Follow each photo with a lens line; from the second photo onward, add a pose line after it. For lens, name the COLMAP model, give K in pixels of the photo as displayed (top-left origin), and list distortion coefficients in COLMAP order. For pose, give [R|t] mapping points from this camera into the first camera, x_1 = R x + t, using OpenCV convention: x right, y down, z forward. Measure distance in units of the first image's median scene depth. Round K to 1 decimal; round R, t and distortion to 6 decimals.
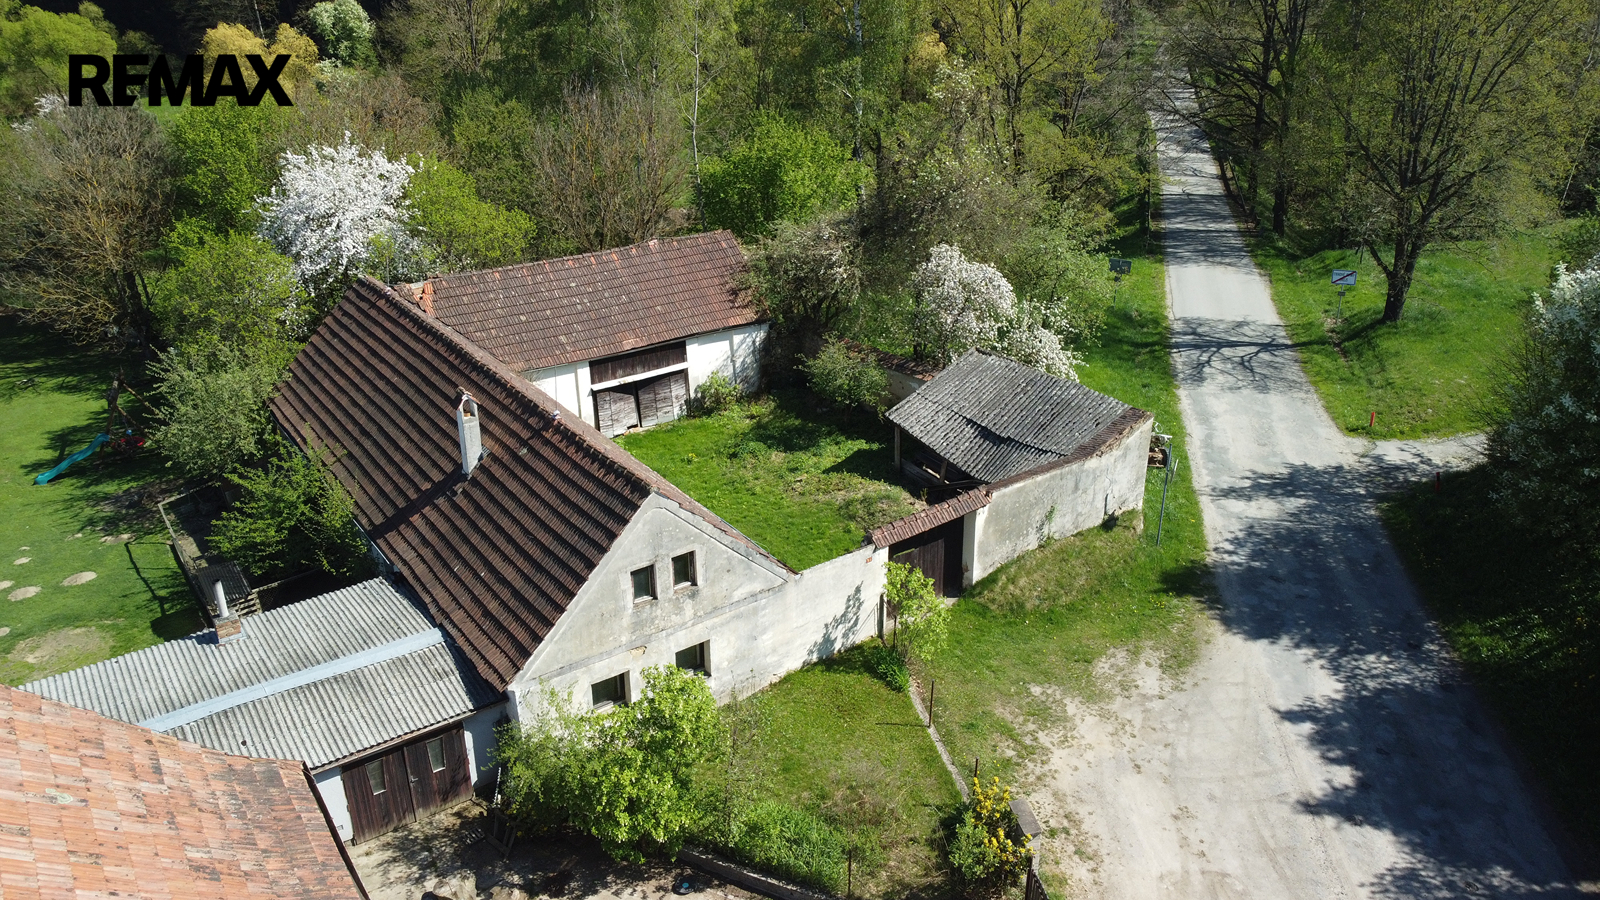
lens RADIAL K [[1213.6, 0, 803.3], [0, 1213.6, 448.8], [0, 0, 1]] dist [0.004658, 0.009412]
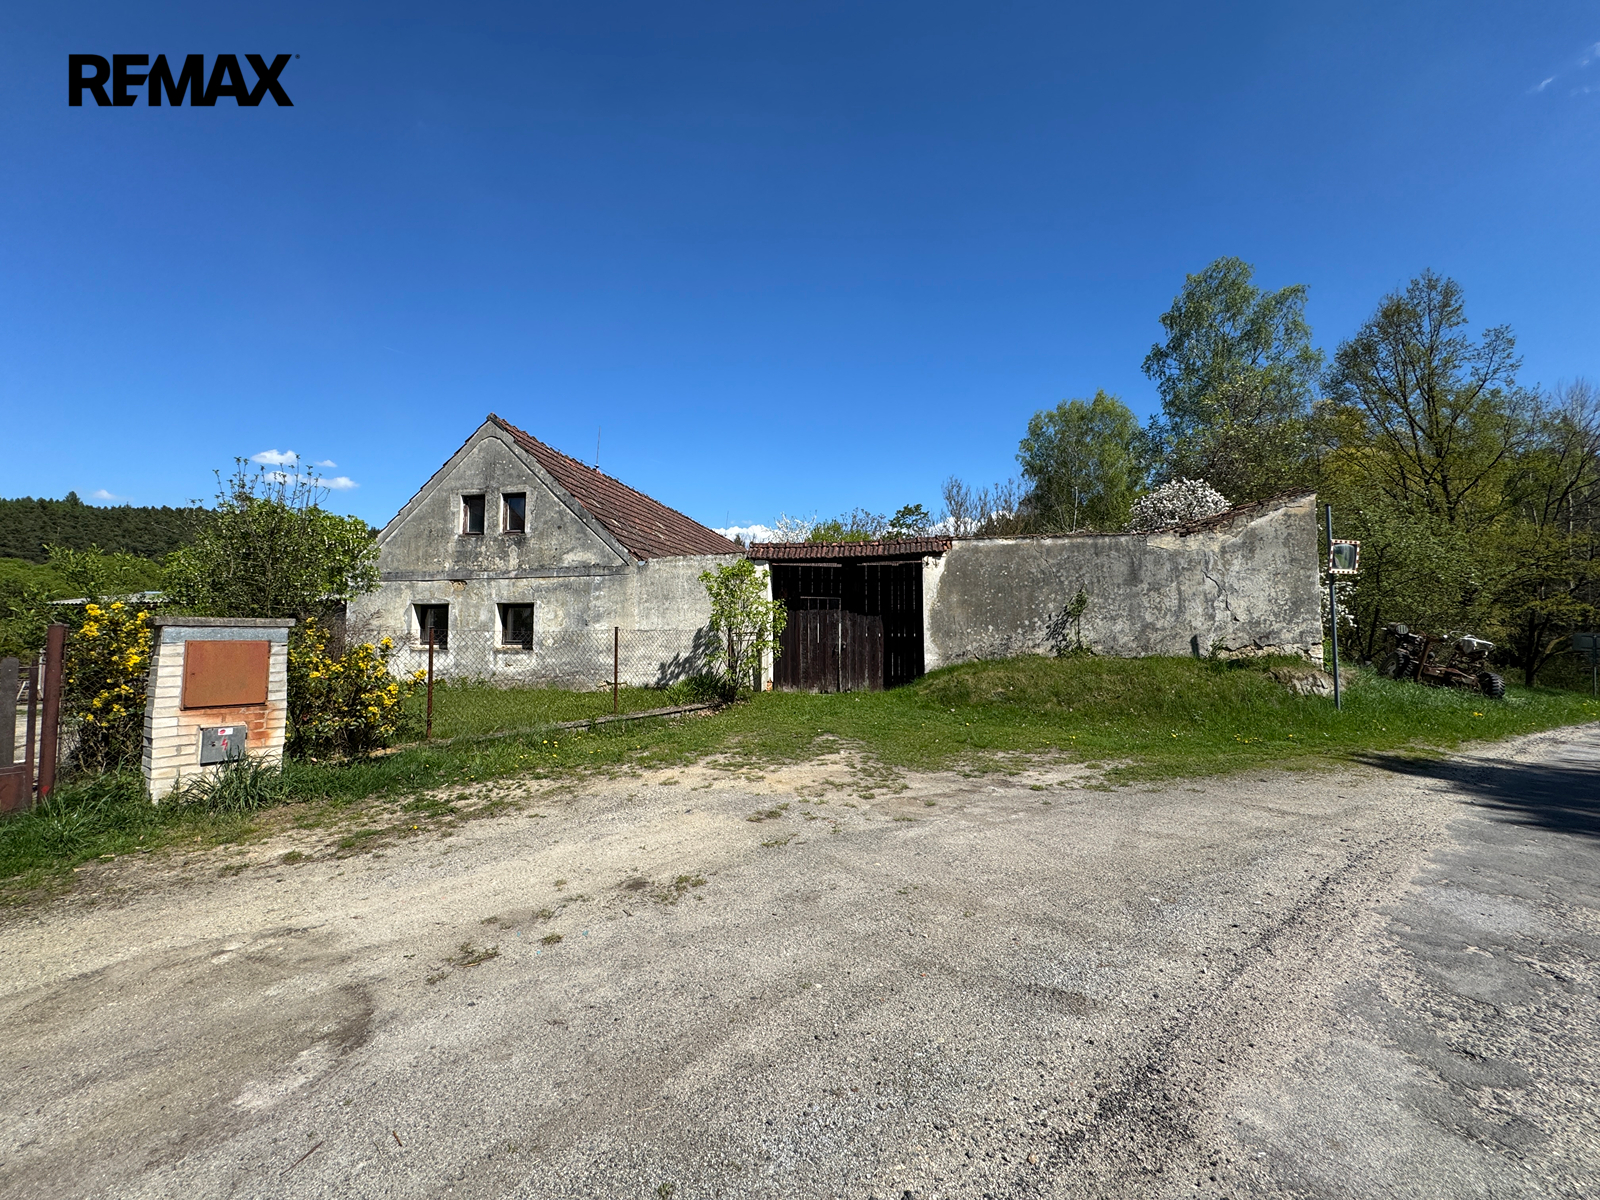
lens RADIAL K [[638.8, 0, 796.8], [0, 638.8, 598.7], [0, 0, 1]] dist [-0.000435, -0.000149]
pose [[0.694659, -0.037821, -0.718344, 0.268172], [-0.303972, 0.889643, -0.340790, 0.166337], [0.651959, 0.455089, 0.606502, 0.528902]]
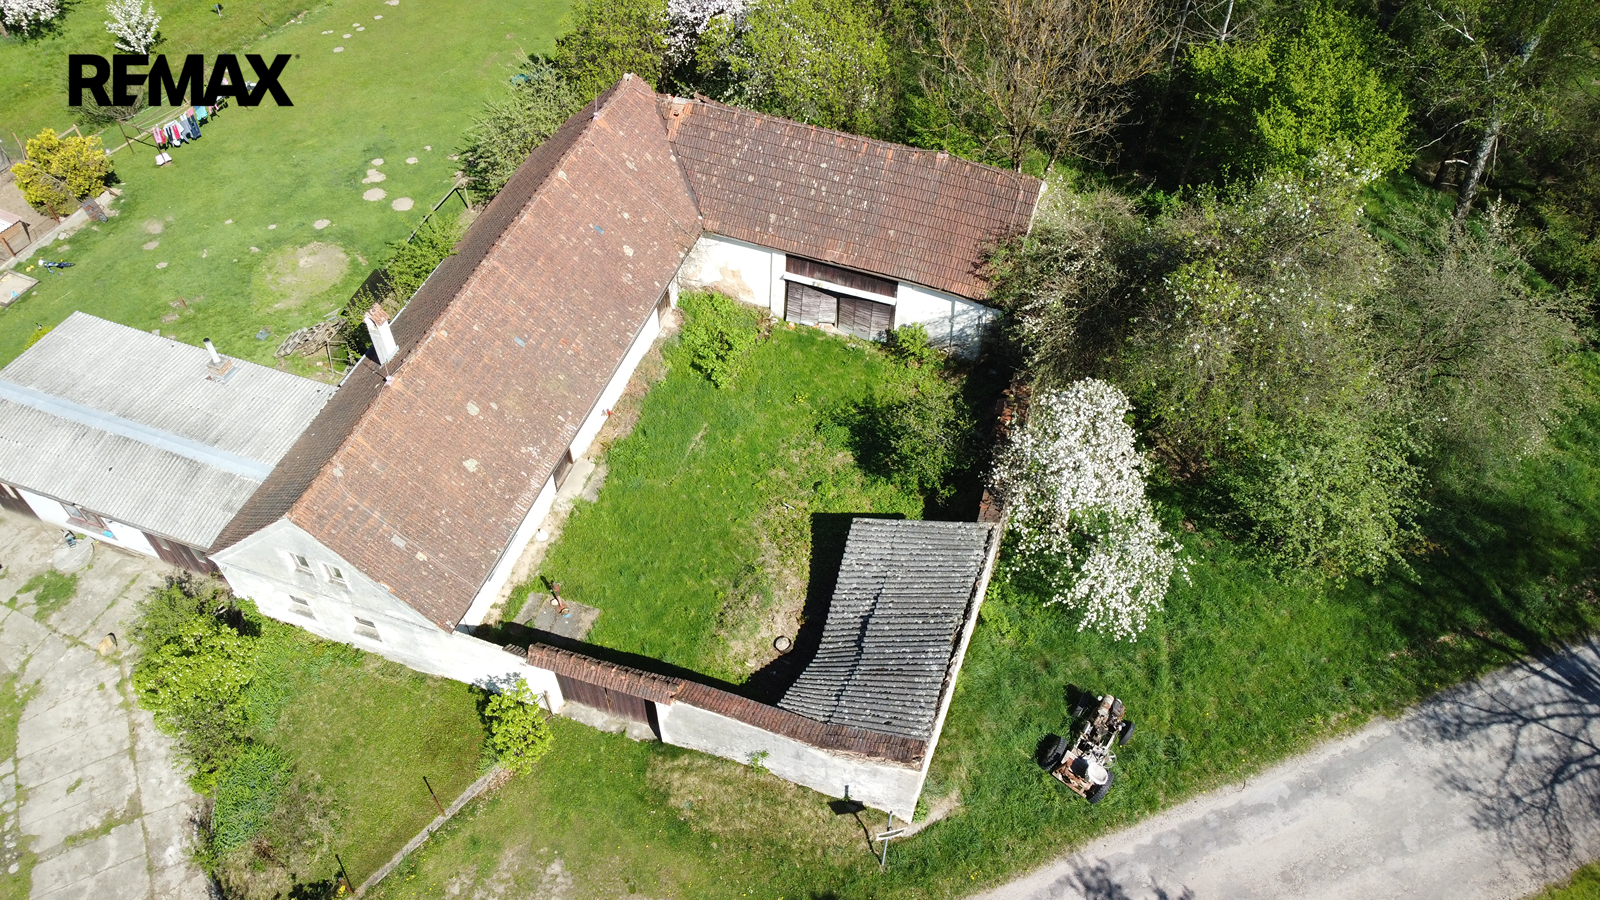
lens RADIAL K [[1213.6, 0, 798.1], [0, 1213.6, 453.5], [0, 0, 1]] dist [0.004658, 0.009412]
pose [[0.579787, 0.638372, -0.506288, 0.408928], [-0.356670, 0.757544, 0.546730, -0.472168], [0.732553, -0.136410, 0.666903, 0.347151]]
